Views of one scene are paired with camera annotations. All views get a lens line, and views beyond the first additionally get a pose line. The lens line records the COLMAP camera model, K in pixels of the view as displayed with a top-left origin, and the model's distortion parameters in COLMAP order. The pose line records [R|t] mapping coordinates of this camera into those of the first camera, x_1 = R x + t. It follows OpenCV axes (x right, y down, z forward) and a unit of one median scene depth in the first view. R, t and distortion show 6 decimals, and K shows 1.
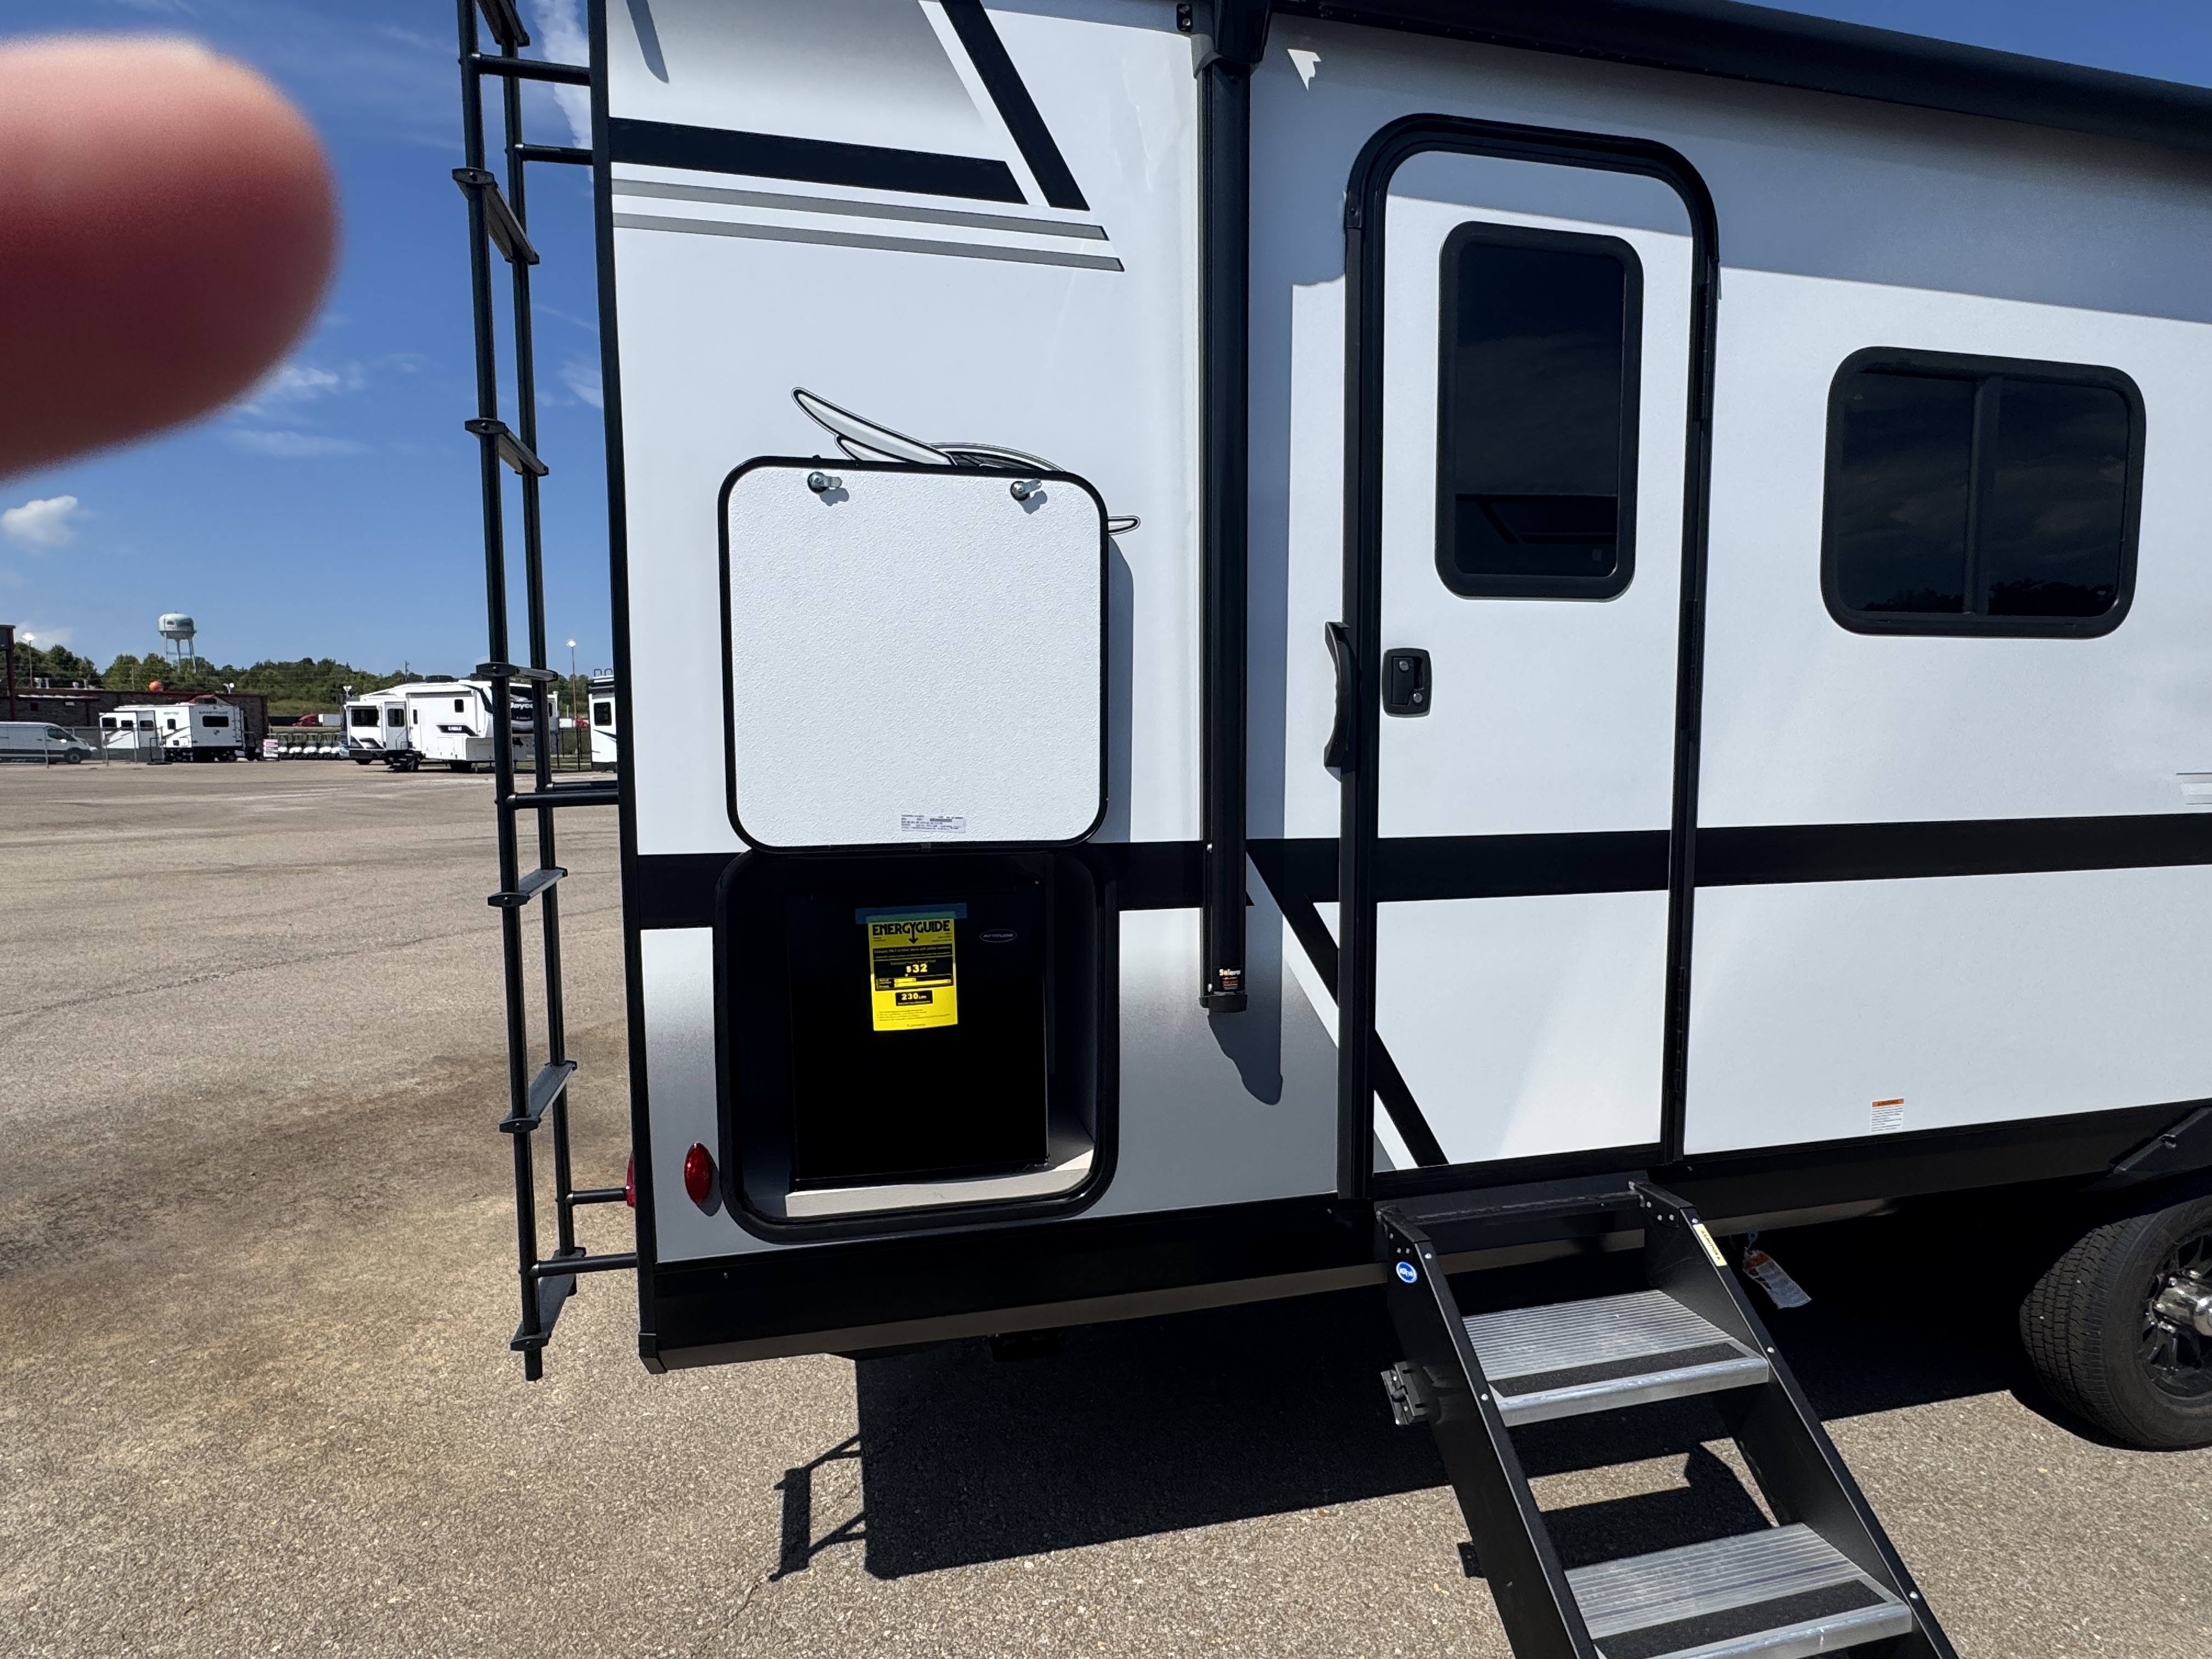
lens RADIAL K [[1171.4, 0, 1106.0], [0, 1171.4, 829.5], [0, 0, 1]] dist [0.002135, -0.001527]
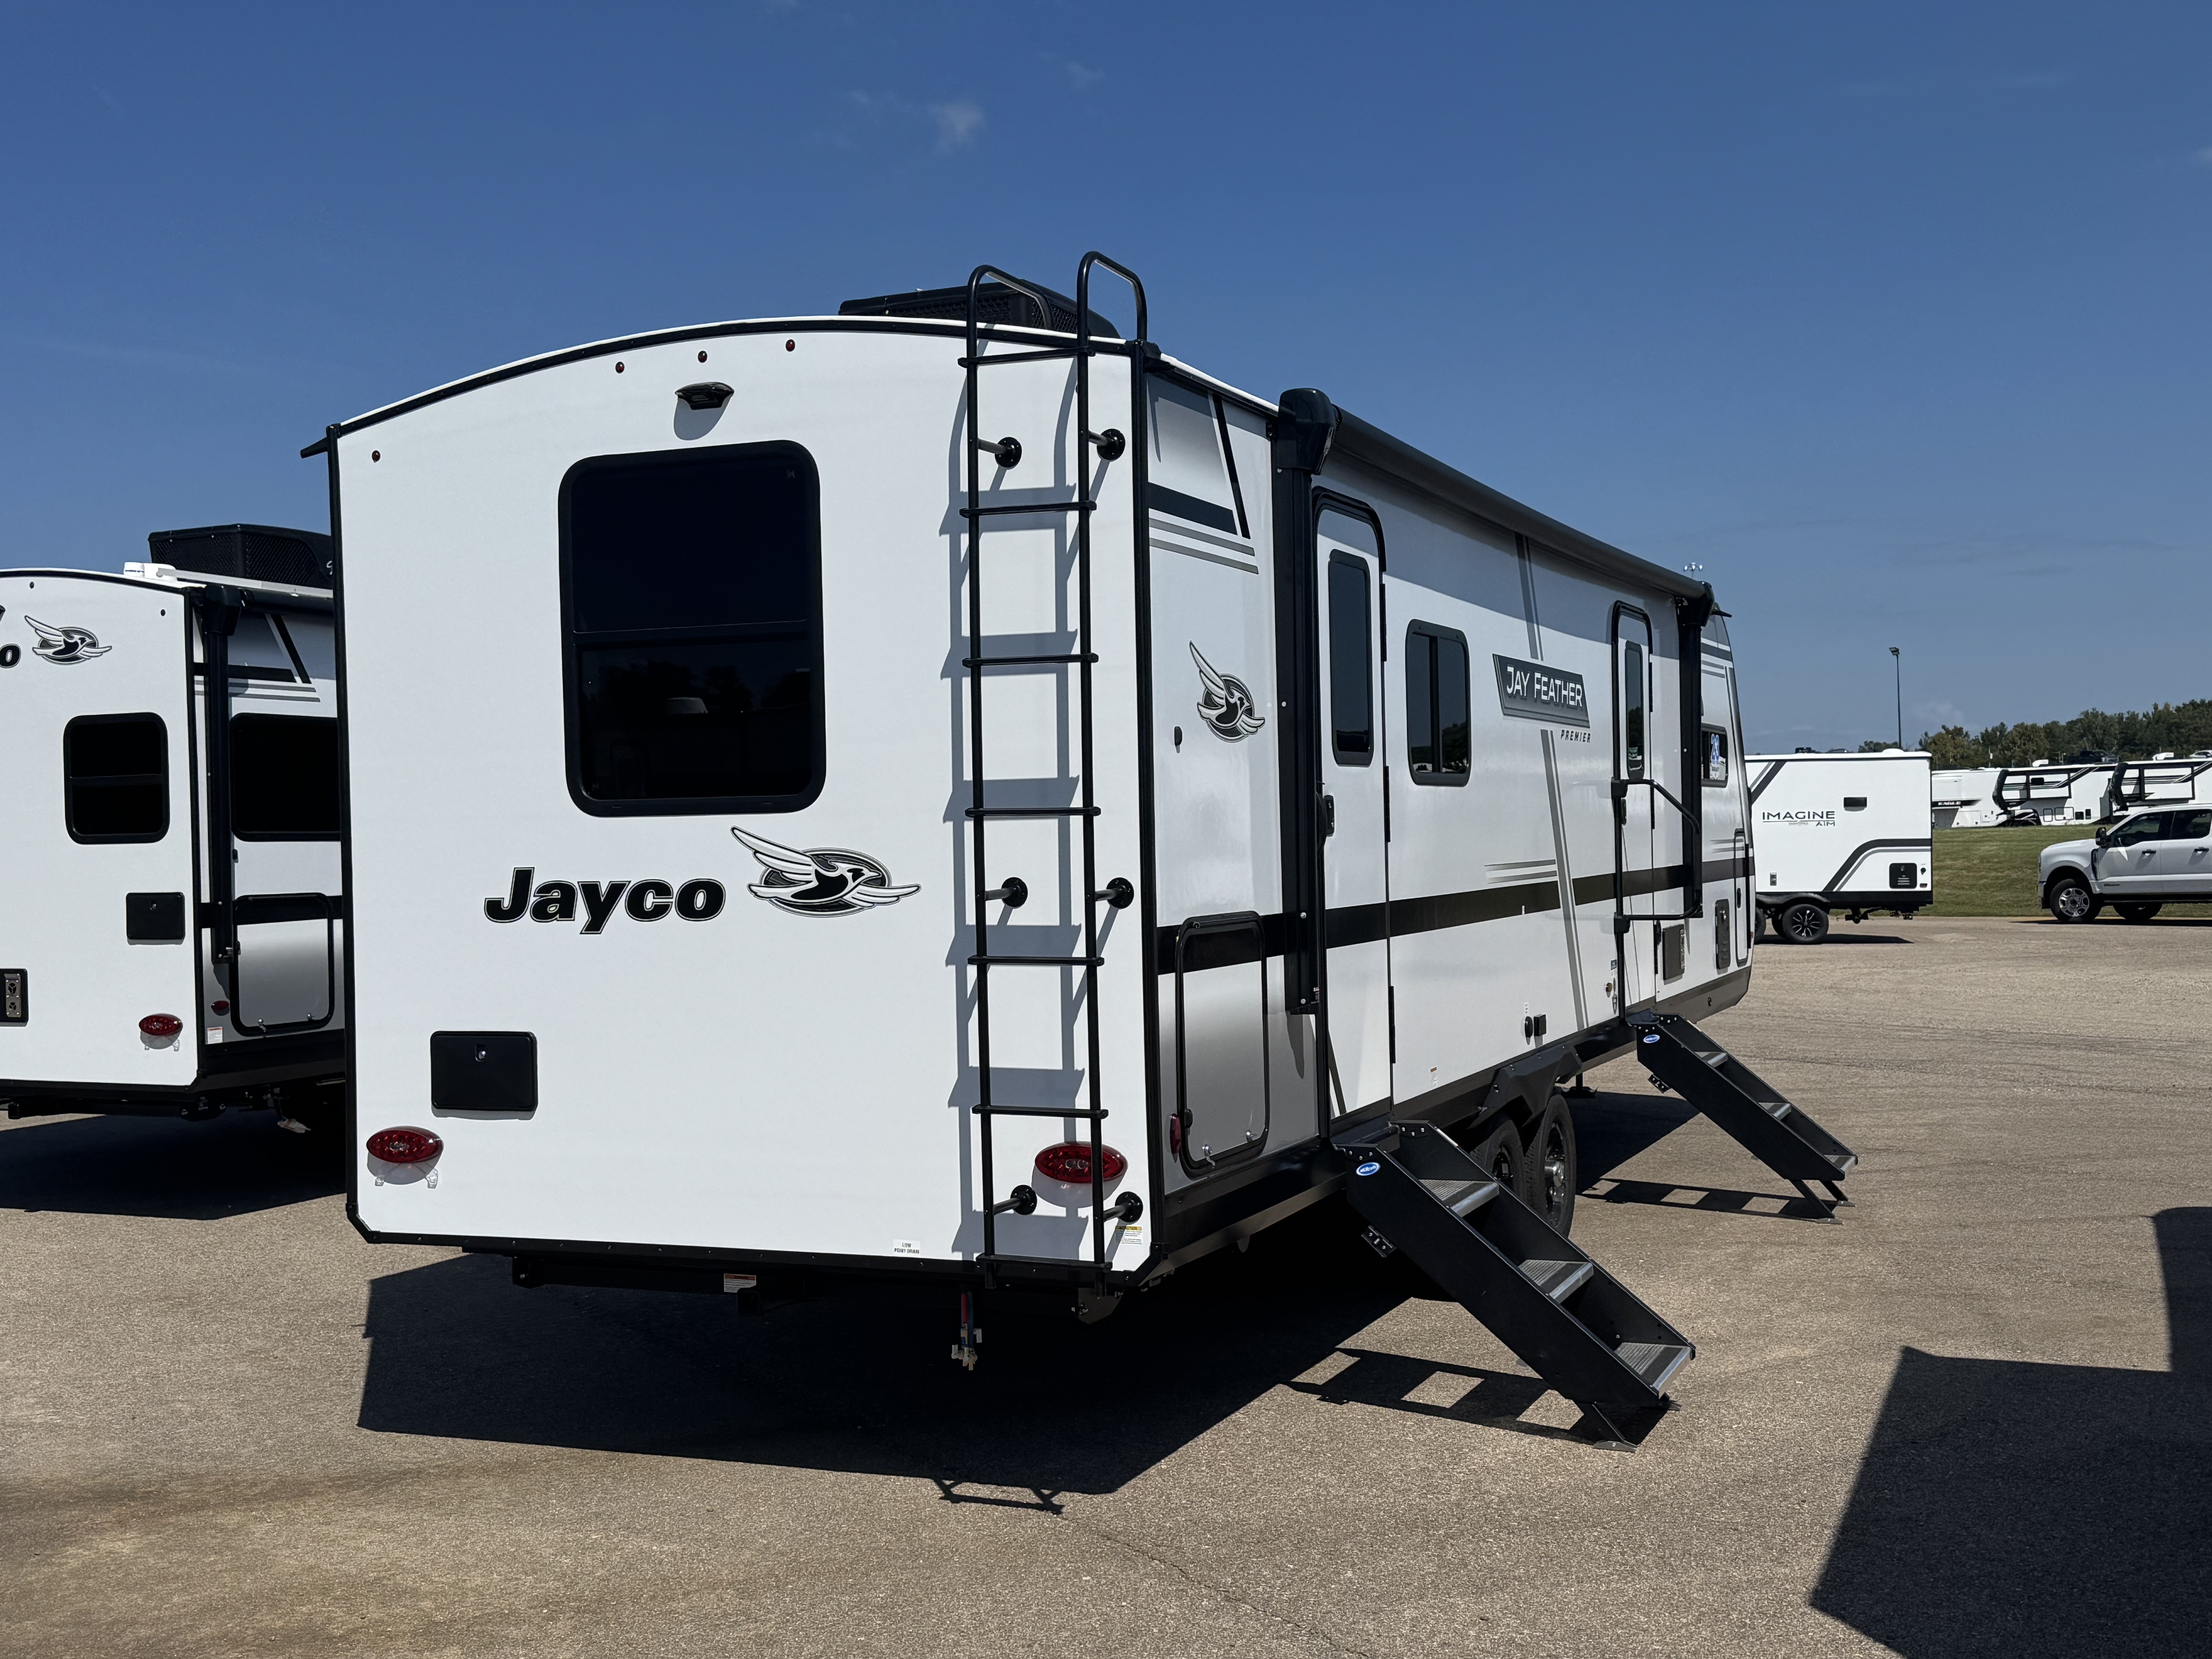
lens RADIAL K [[2444.5, 0, 1106.0], [0, 2444.5, 829.5], [0, 0, 1]] dist [0.081803, 0.000362]
pose [[0.595405, -0.007417, 0.803391, -2.331983], [0.083748, 0.995083, -0.052880, 0.041854], [-0.799049, 0.098767, 0.593099, -0.686361]]
